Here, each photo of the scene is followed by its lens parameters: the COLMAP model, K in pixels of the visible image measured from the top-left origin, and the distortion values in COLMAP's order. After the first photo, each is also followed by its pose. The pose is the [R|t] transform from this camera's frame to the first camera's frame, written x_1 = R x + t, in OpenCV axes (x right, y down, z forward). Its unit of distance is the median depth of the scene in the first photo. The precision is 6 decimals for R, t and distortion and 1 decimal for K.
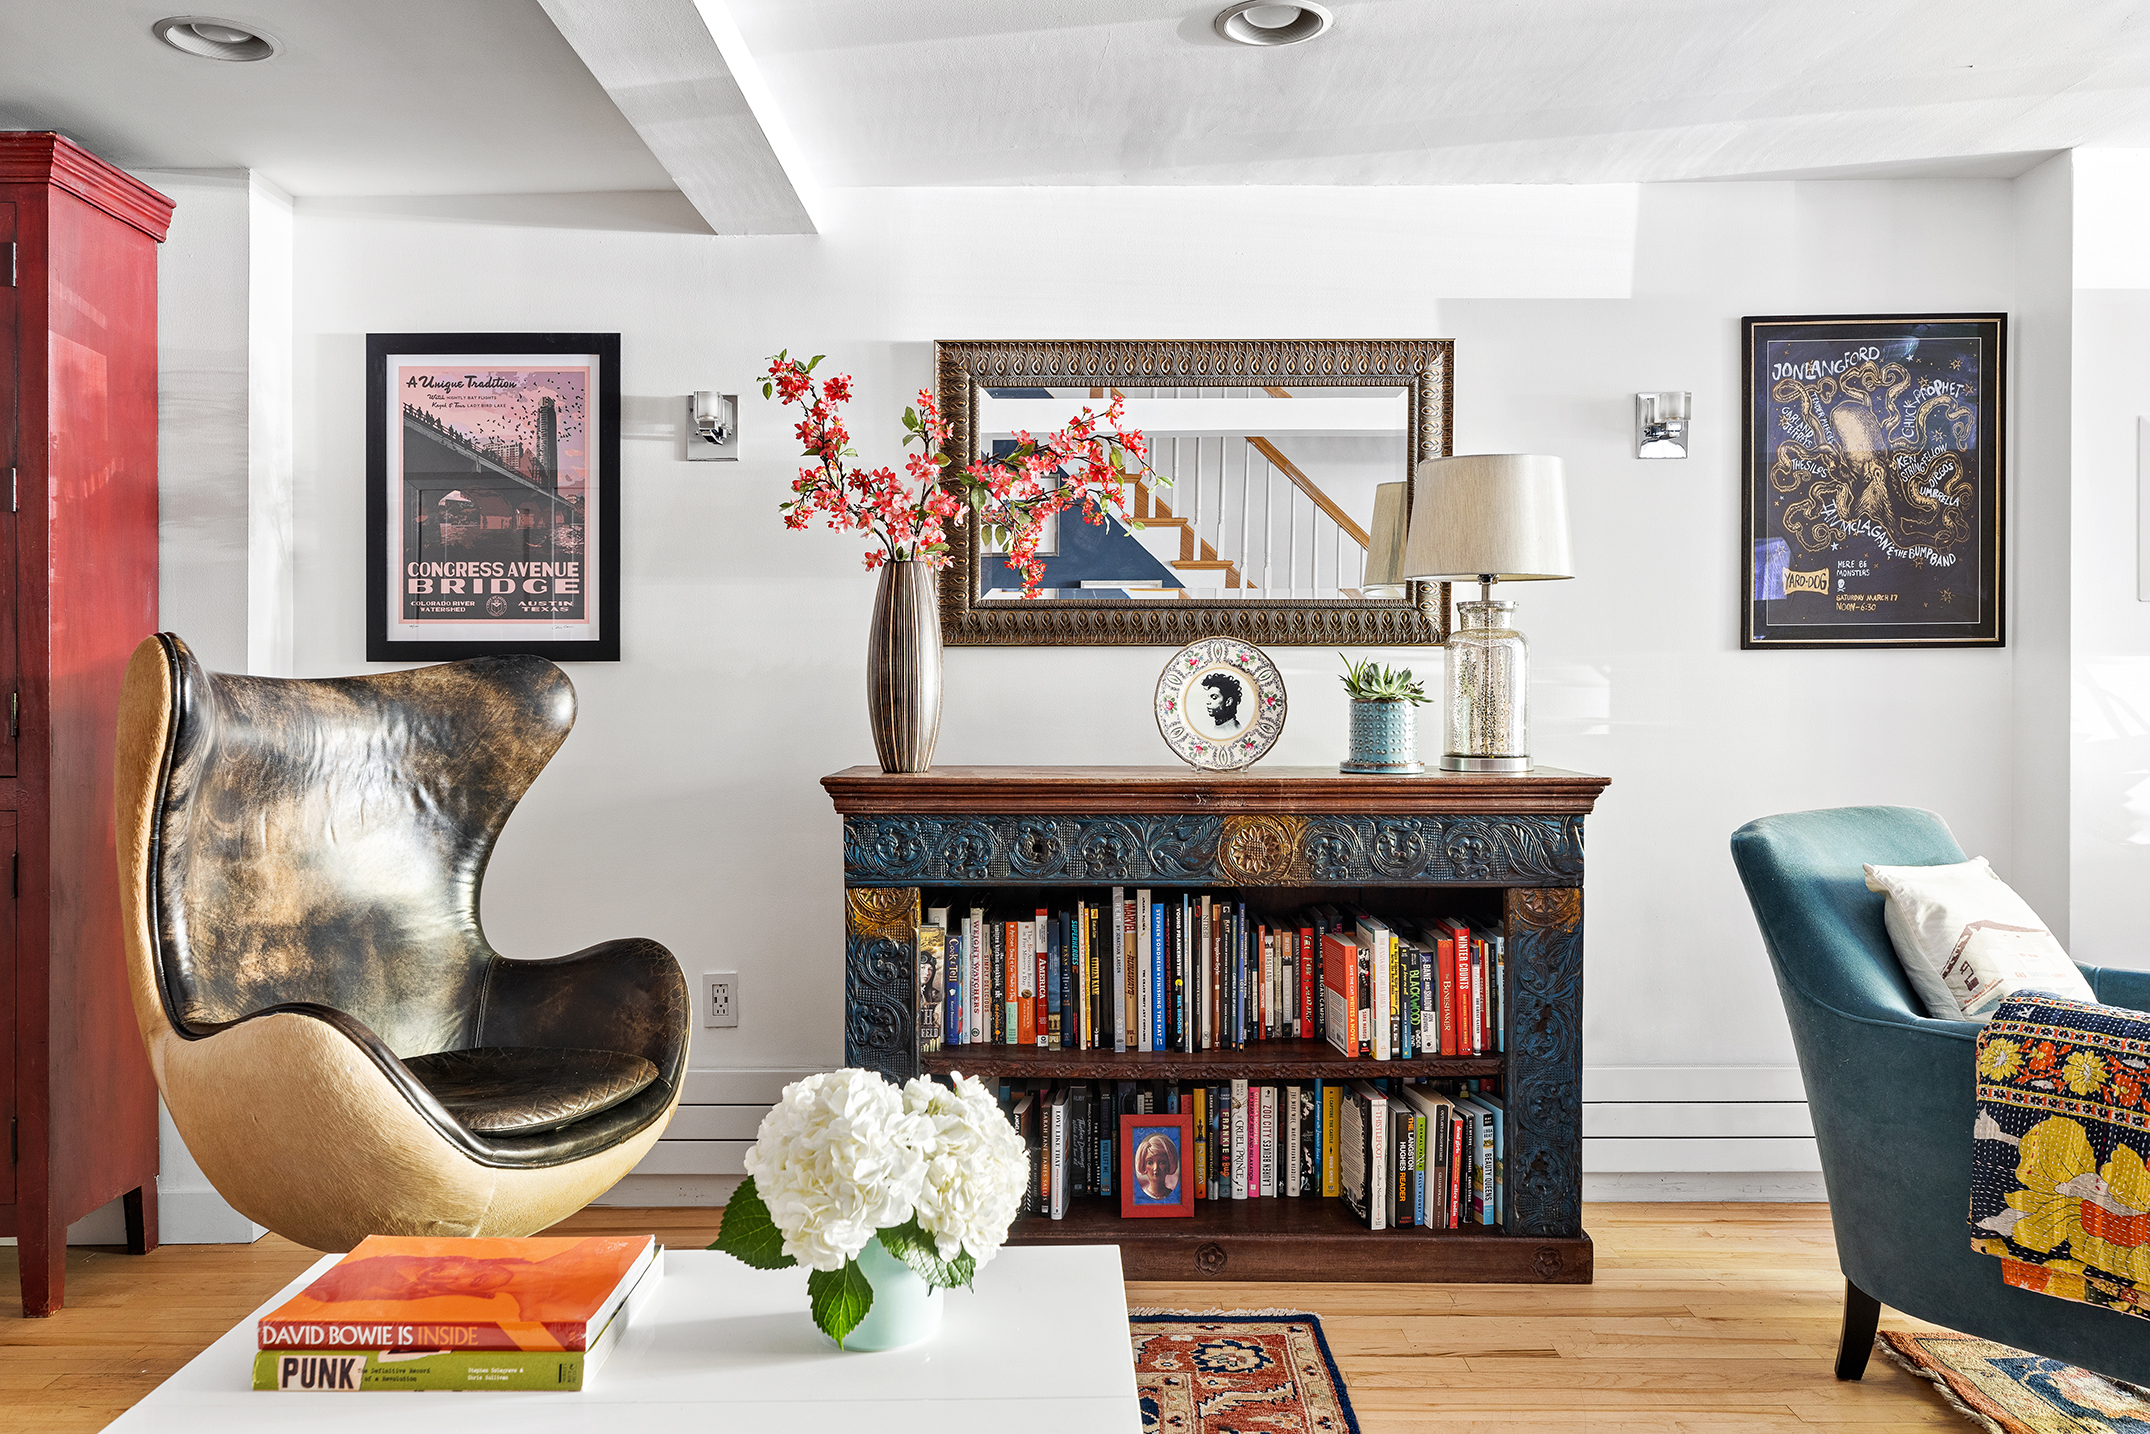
lens RADIAL K [[1655.5, 0, 1074.7], [0, 1655.5, 696.8], [0, 0, 1]] dist [0.020871, 0.010333]
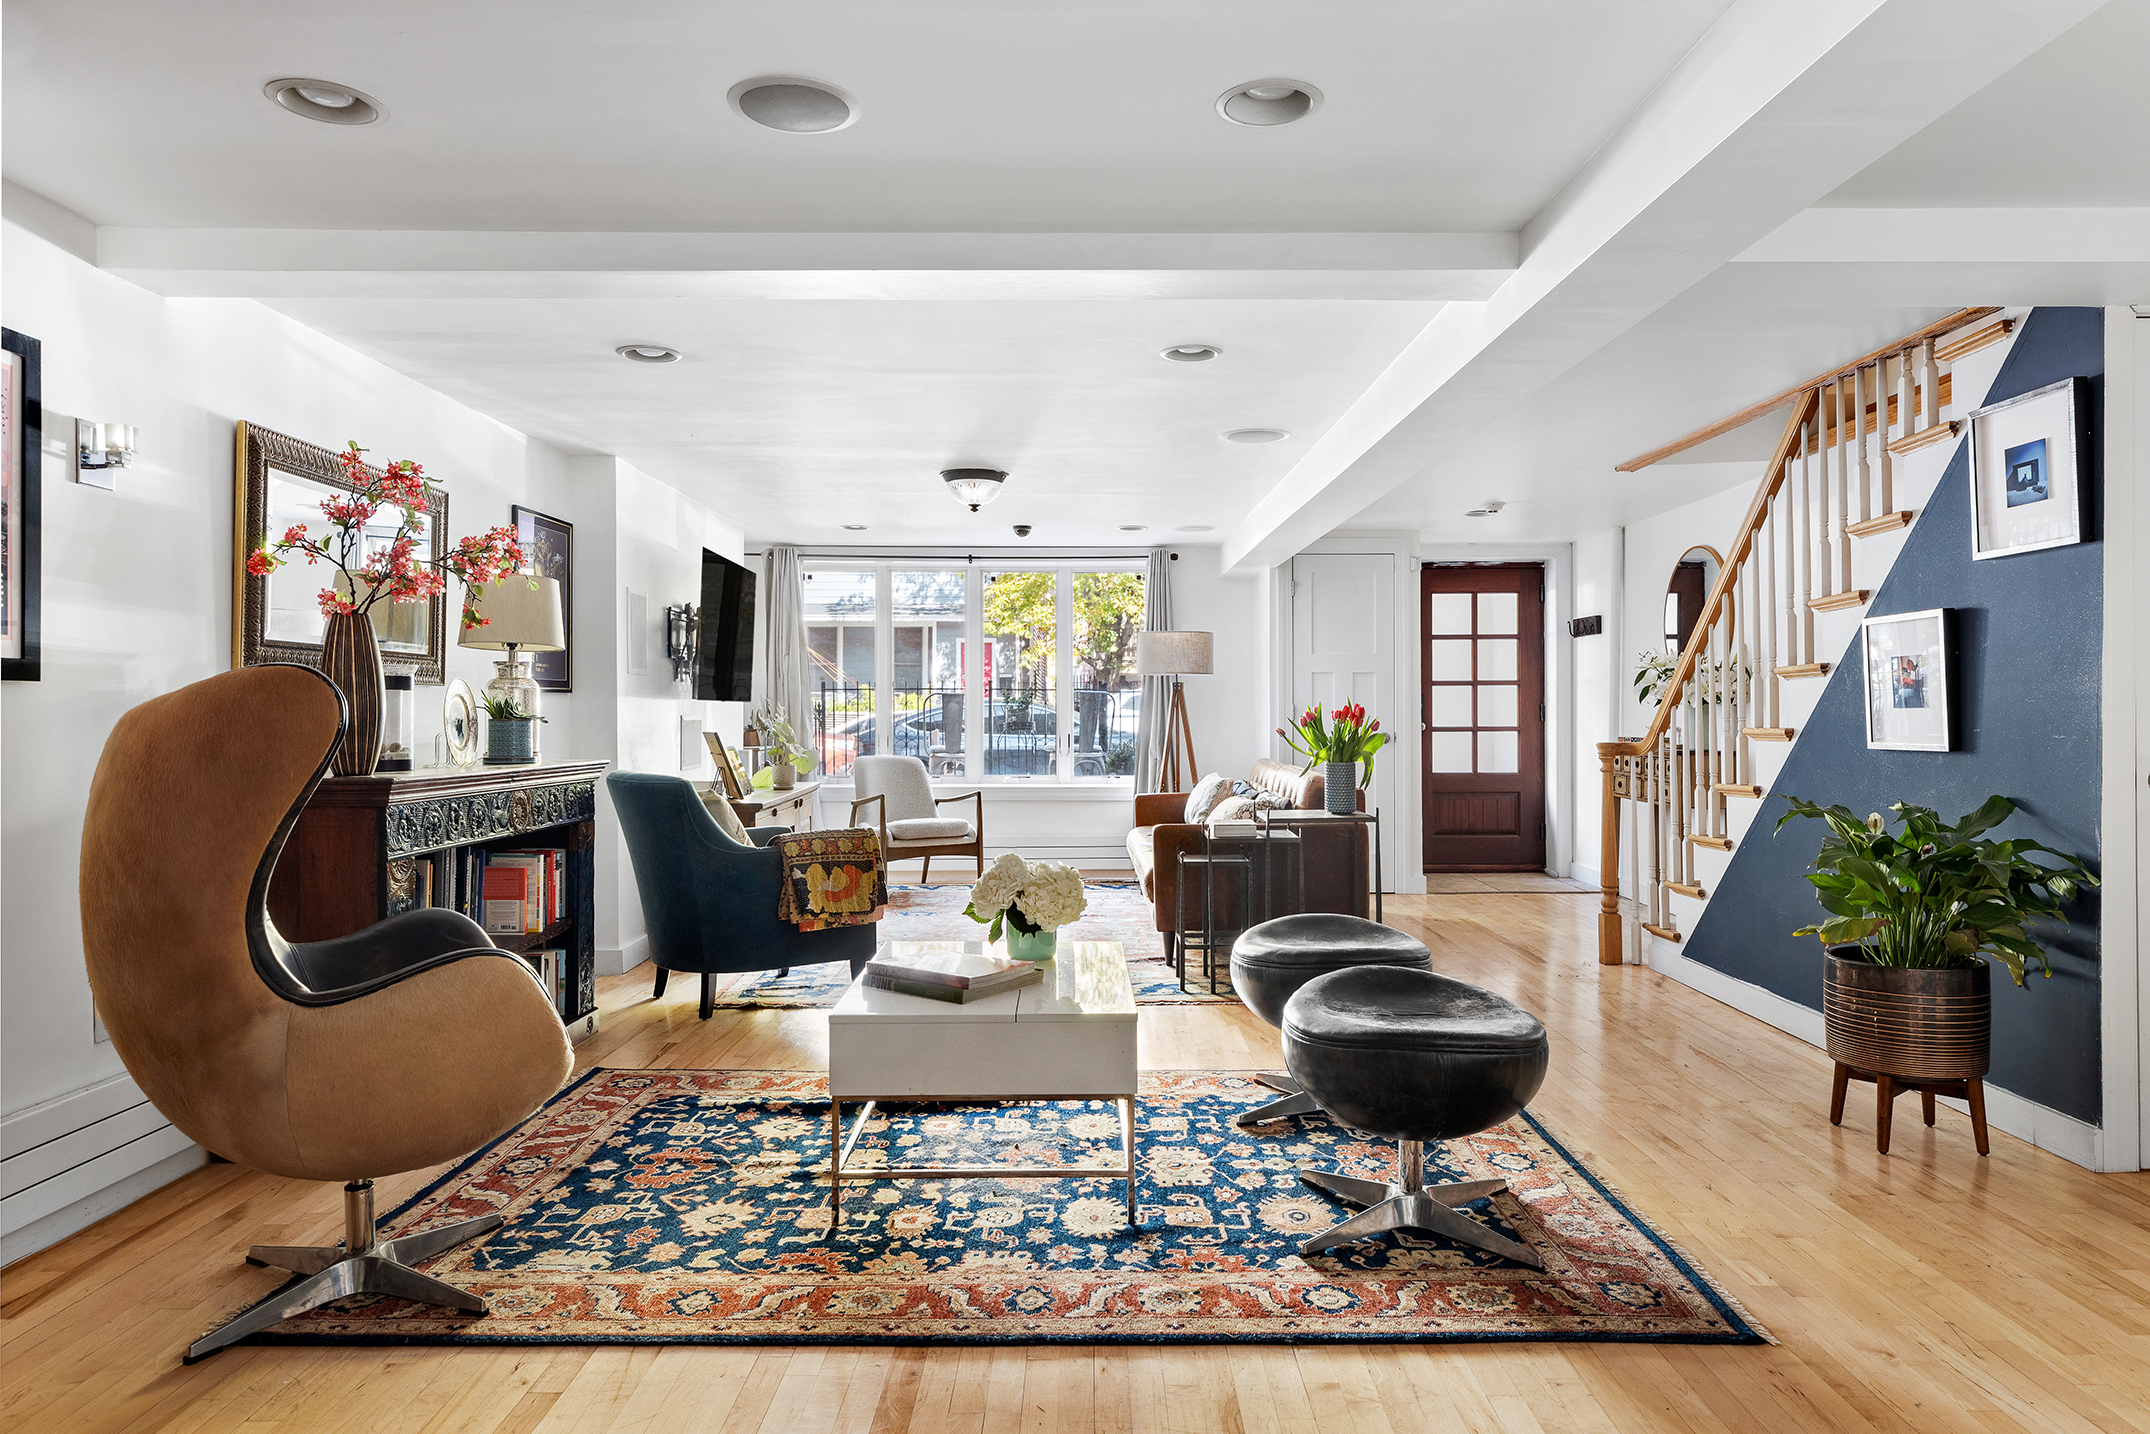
lens RADIAL K [[1501.5, 0, 1084.5], [0, 1501.5, 710.7], [0, 0, 1]] dist [0.008763, 0.002738]
pose [[-0.034113, 0.003427, 0.999412, -1.279411], [0.008619, 0.999958, -0.003134, 0.003572], [-0.999381, 0.008507, -0.034141, 0.465789]]
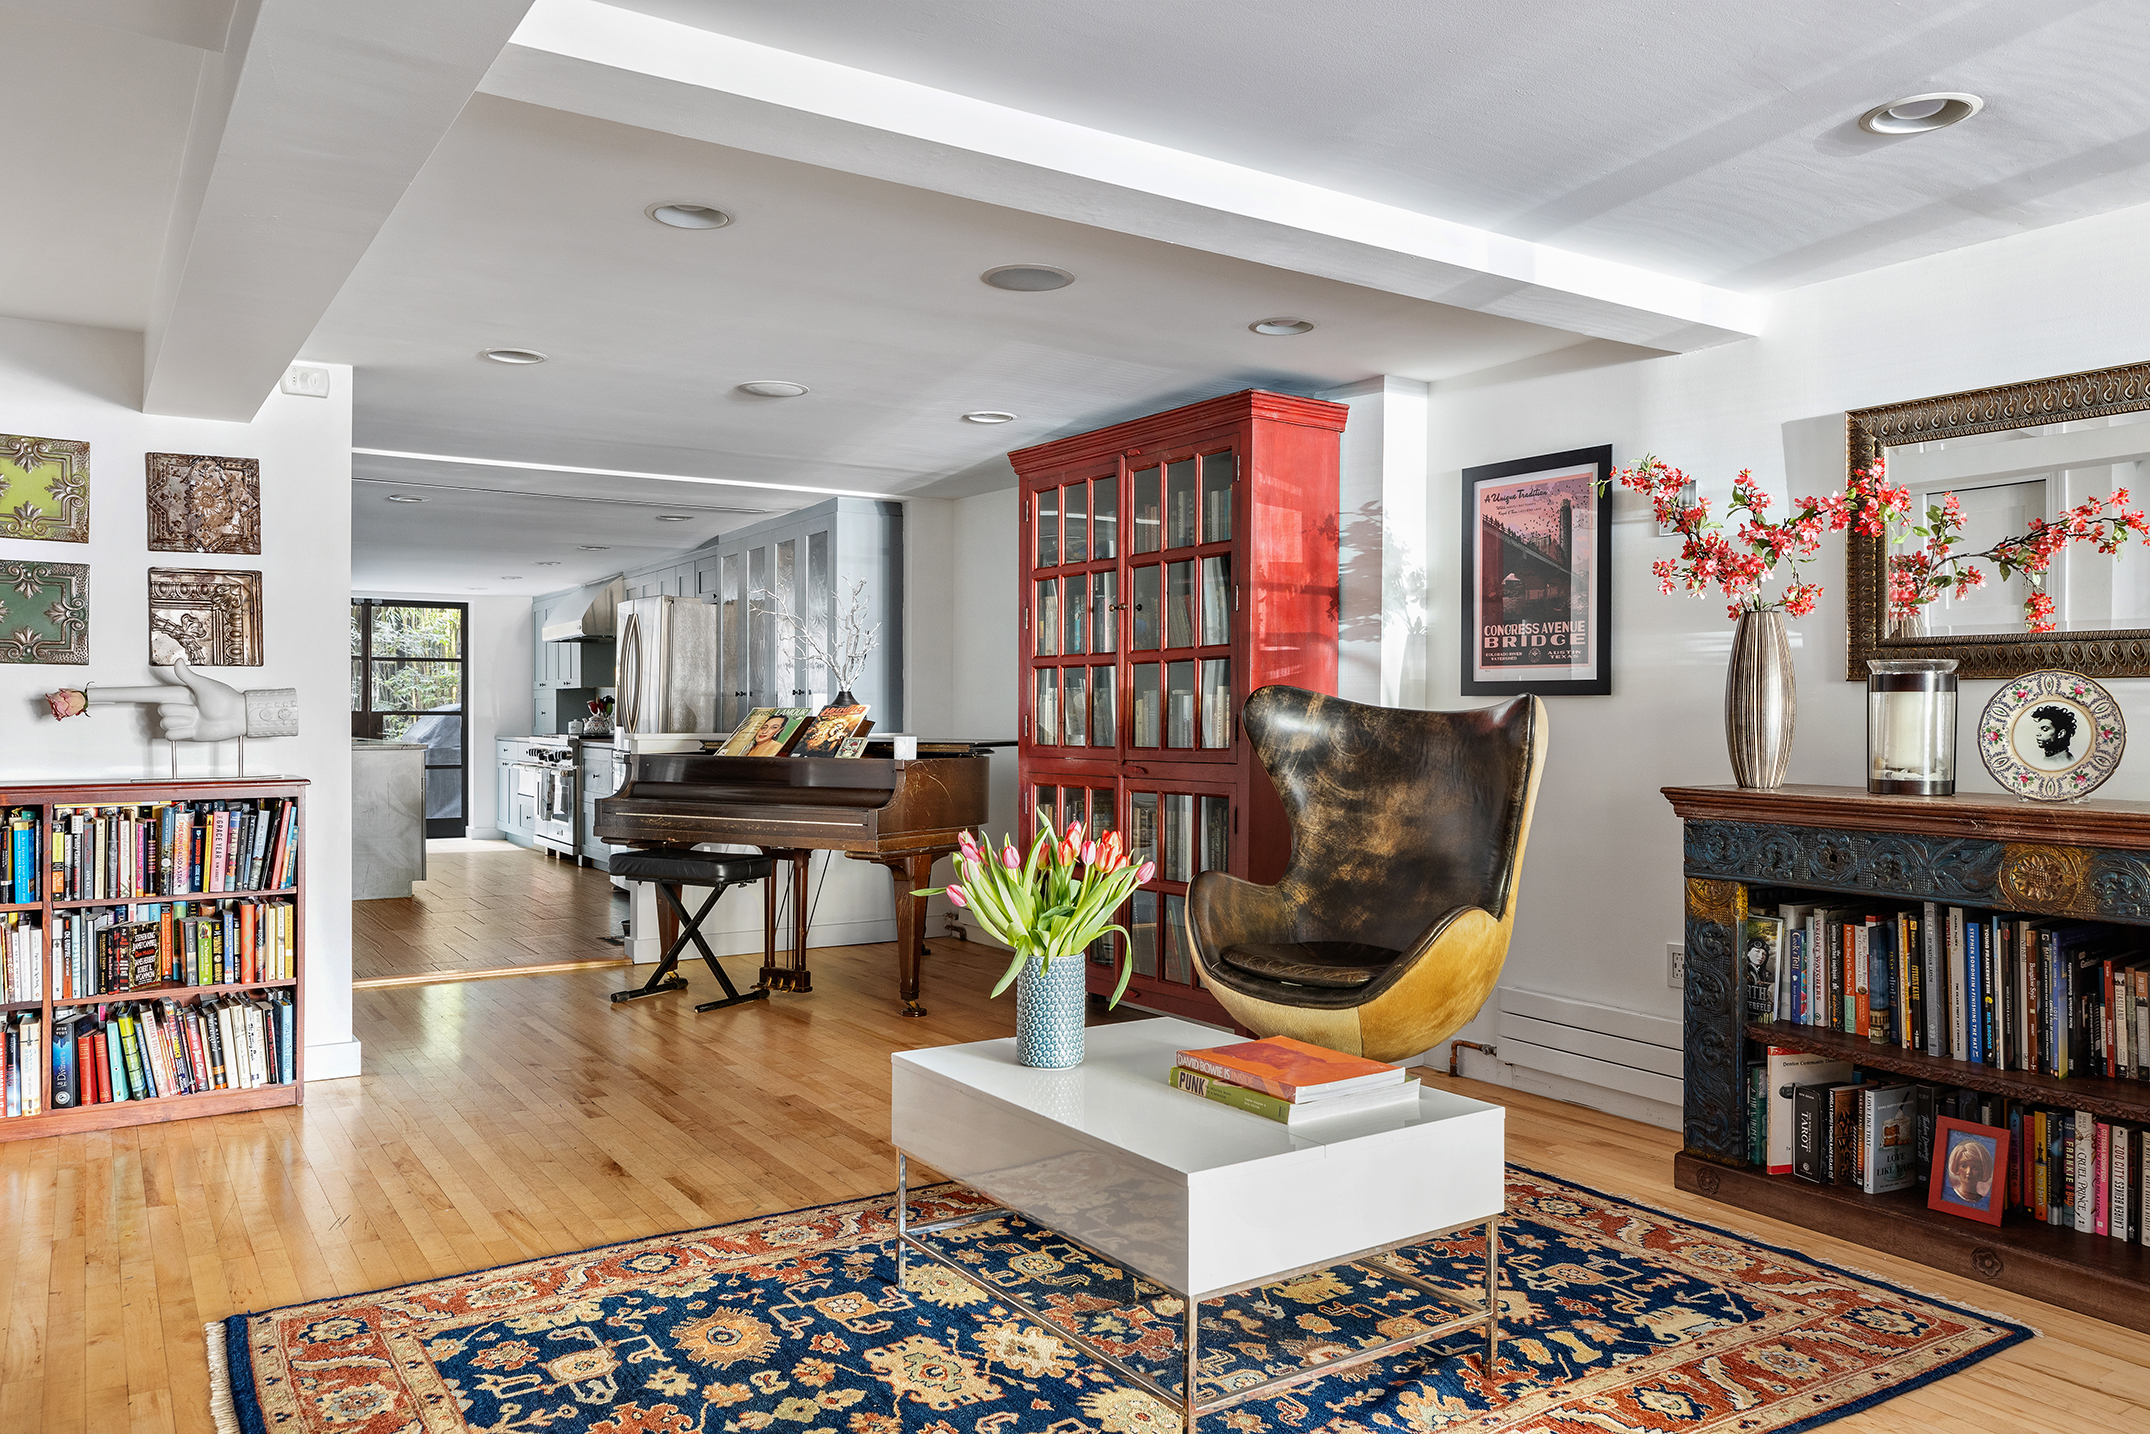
lens RADIAL K [[1533.1, 0, 1088.6], [0, 1533.1, 714.5], [0, 0, 1]] dist [0.008493, 0.011970]
pose [[0.565836, 0.007840, -0.824481, 0.533582], [-0.012224, 0.999925, 0.001119, -0.002630], [0.824428, 0.009445, 0.565889, -0.024038]]
